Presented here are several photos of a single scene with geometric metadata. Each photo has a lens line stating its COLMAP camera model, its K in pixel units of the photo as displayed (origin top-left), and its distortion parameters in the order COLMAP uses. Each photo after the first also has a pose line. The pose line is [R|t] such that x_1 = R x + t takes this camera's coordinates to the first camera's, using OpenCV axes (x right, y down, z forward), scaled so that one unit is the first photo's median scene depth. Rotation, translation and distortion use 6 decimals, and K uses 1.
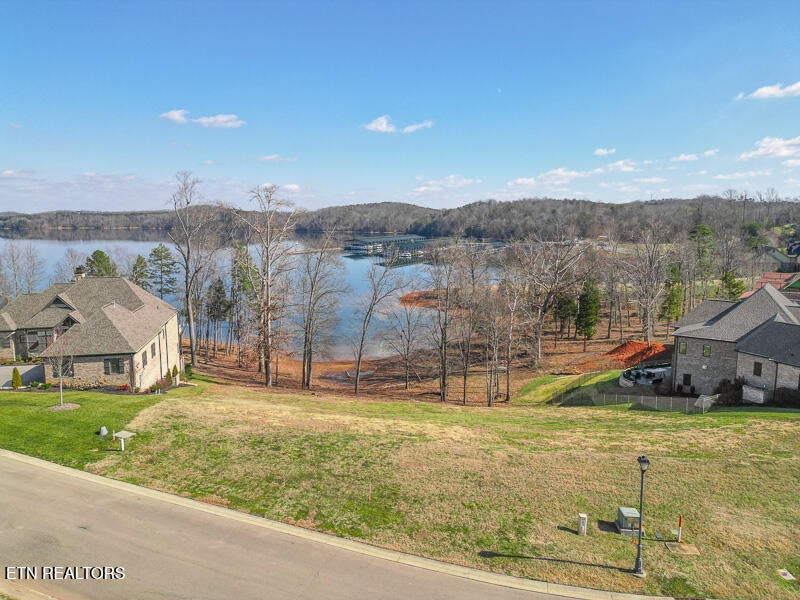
lens RADIAL K [[558.5, 0, 400.0], [0, 558.5, 300.0], [0, 0, 1]] dist [0.078617, -0.075735]
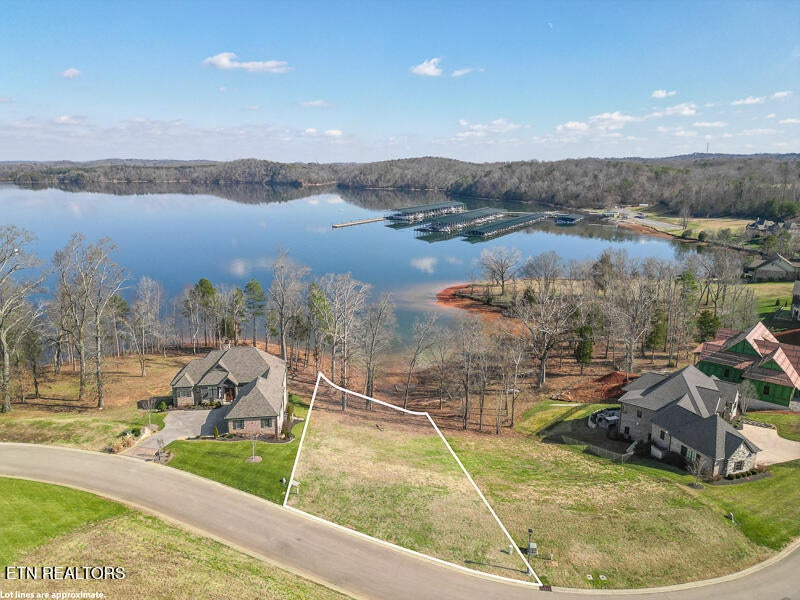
lens RADIAL K [[558.5, 0, 400.0], [0, 558.5, 300.0], [0, 0, 1]] dist [0.078617, -0.075735]
pose [[0.997424, 0.019550, -0.069010, 0.002914], [-0.013164, 0.995690, 0.091808, -0.260738], [0.070508, -0.090663, 0.993383, -0.390246]]
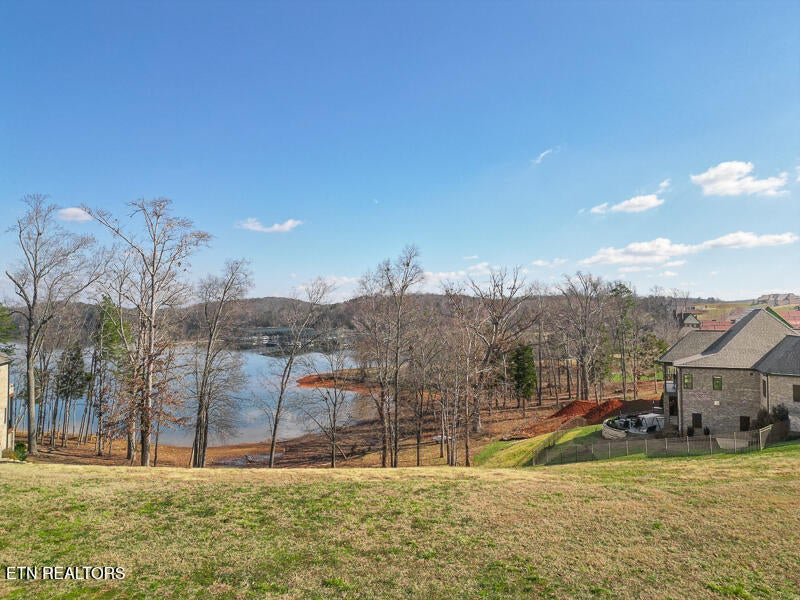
lens RADIAL K [[558.5, 0, 400.0], [0, 558.5, 300.0], [0, 0, 1]] dist [0.078617, -0.075735]
pose [[0.978533, 0.003533, 0.206060, -0.067111], [0.032300, 0.984868, -0.170272, 0.074204], [-0.203544, 0.173272, 0.963611, 0.206714]]
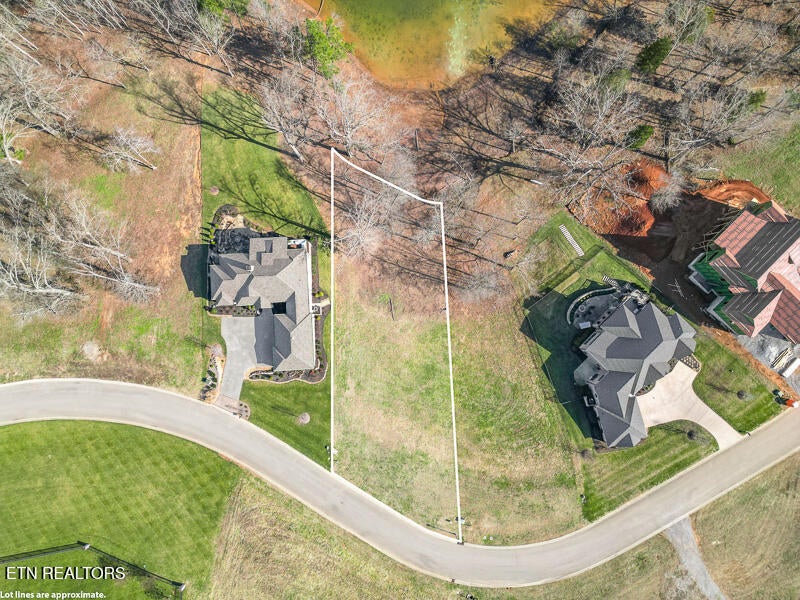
lens RADIAL K [[558.5, 0, 400.0], [0, 558.5, 300.0], [0, 0, 1]] dist [0.078617, -0.075735]
pose [[0.989203, 0.146497, 0.004022, -0.113022], [-0.028427, 0.164882, 0.985904, -1.362680], [0.143769, -0.975373, 0.167266, 0.600733]]
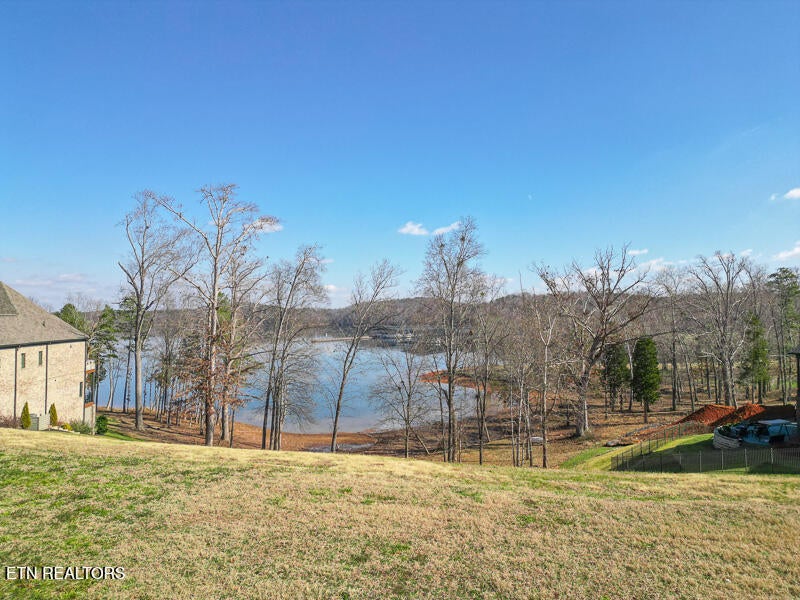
lens RADIAL K [[558.5, 0, 400.0], [0, 558.5, 300.0], [0, 0, 1]] dist [0.078617, -0.075735]
pose [[0.998075, -0.002396, -0.061978, 0.057019], [-0.008444, 0.984701, -0.174046, 0.088978], [0.061446, 0.174234, 0.982785, 0.263787]]
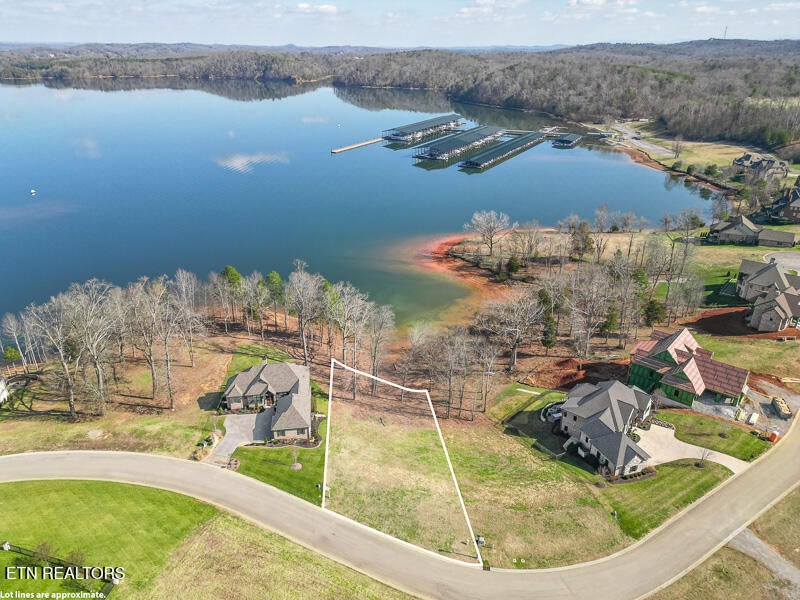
lens RADIAL K [[558.5, 0, 400.0], [0, 558.5, 300.0], [0, 0, 1]] dist [0.078617, -0.075735]
pose [[0.997612, 0.029108, -0.062632, 0.020925], [-0.010756, 0.961263, 0.275424, -0.667024], [0.068222, -0.274093, 0.959280, -0.666898]]
